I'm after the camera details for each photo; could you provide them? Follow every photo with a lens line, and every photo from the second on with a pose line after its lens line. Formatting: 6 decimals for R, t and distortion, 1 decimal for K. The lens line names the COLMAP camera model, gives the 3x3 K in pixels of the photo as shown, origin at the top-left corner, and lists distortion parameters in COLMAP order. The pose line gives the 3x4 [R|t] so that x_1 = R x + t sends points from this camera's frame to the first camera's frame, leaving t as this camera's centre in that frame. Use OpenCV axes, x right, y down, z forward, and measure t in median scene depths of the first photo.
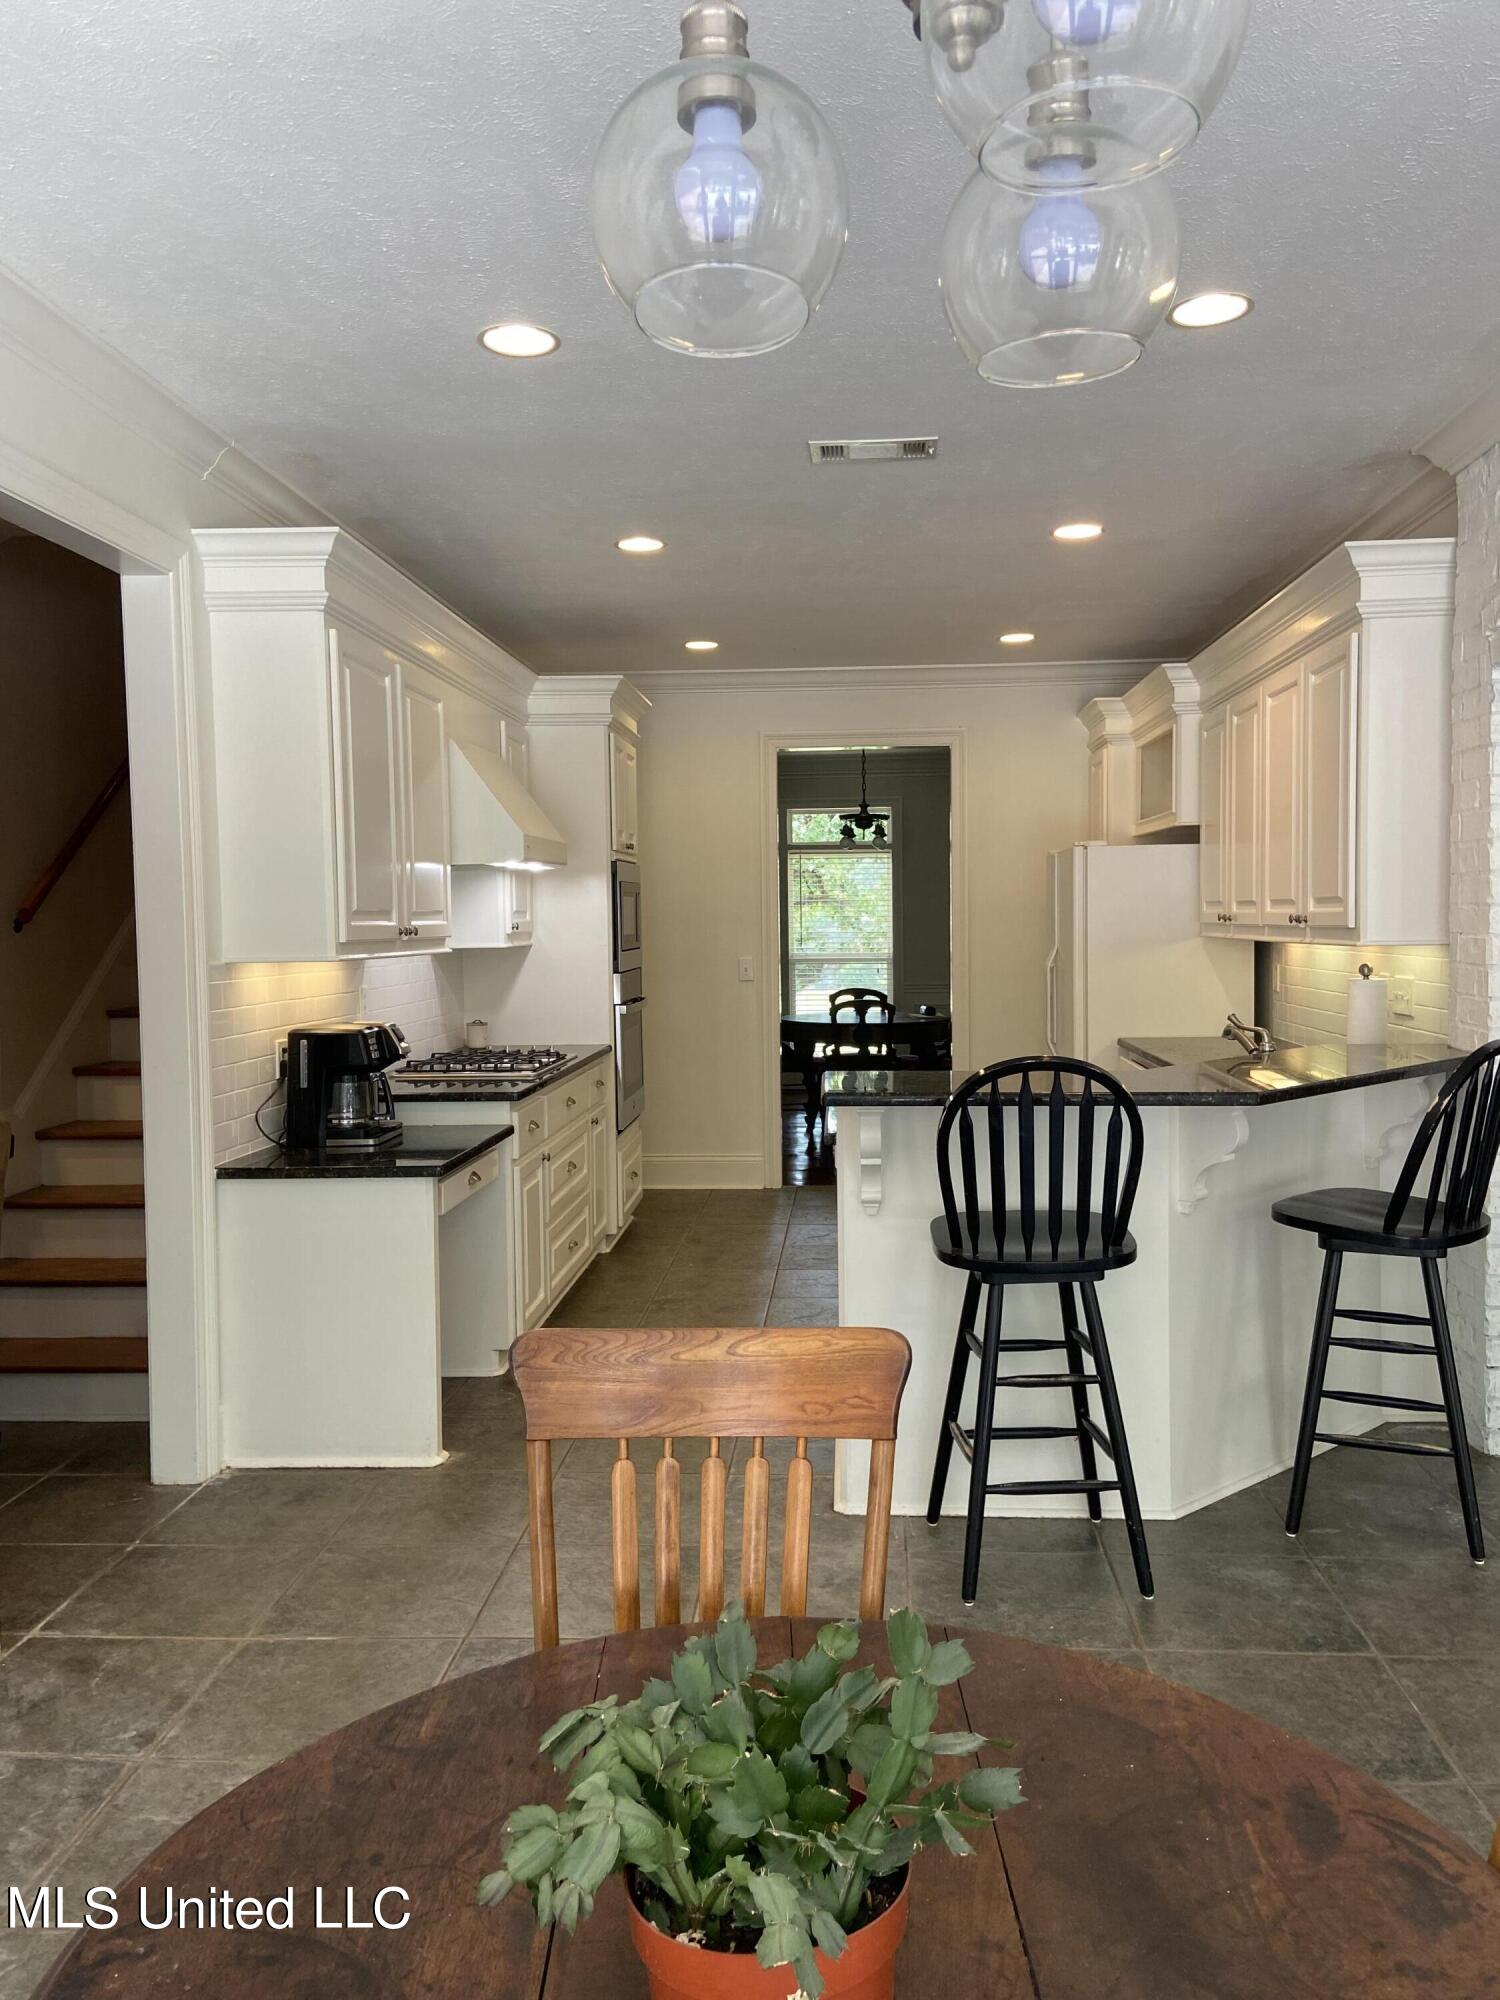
lens RADIAL K [[1485.6, 0, 755.8], [0, 1485.6, 1002.0], [0, 0, 1]] dist [0.036288, -0.006661]
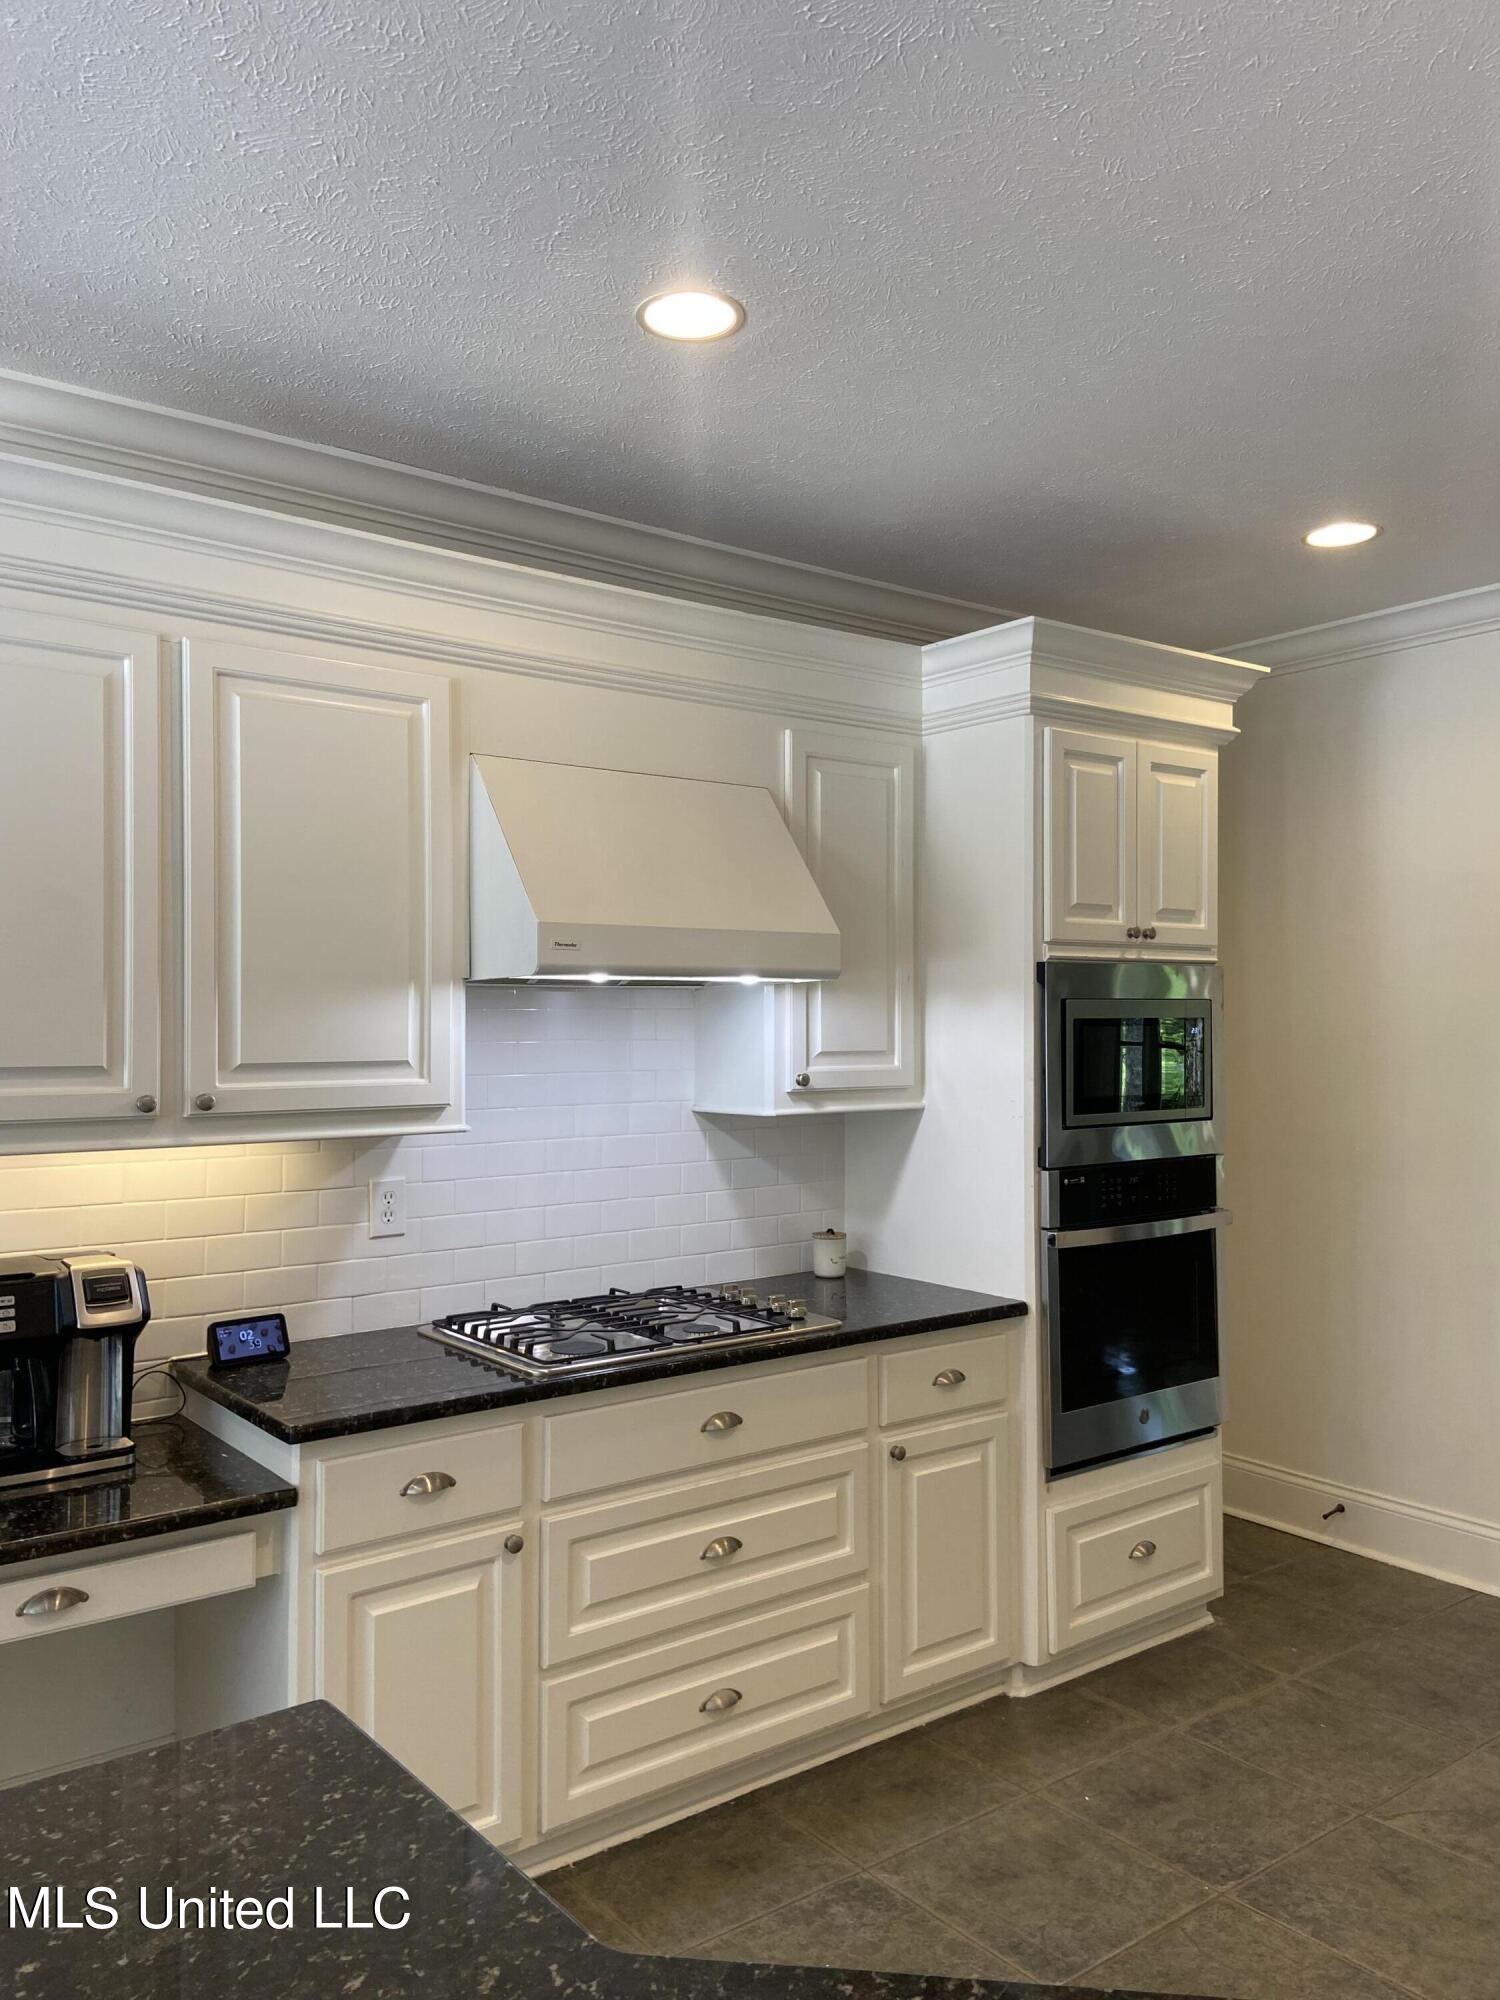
lens RADIAL K [[1485.6, 0, 744.8], [0, 1485.6, 1000.9], [0, 0, 1]] dist [0.036288, -0.006661]
pose [[0.655043, -0.007952, -0.755550, 0.244812], [-0.044539, 0.997800, -0.049116, -0.049109], [0.754278, 0.065825, 0.653247, 0.575686]]
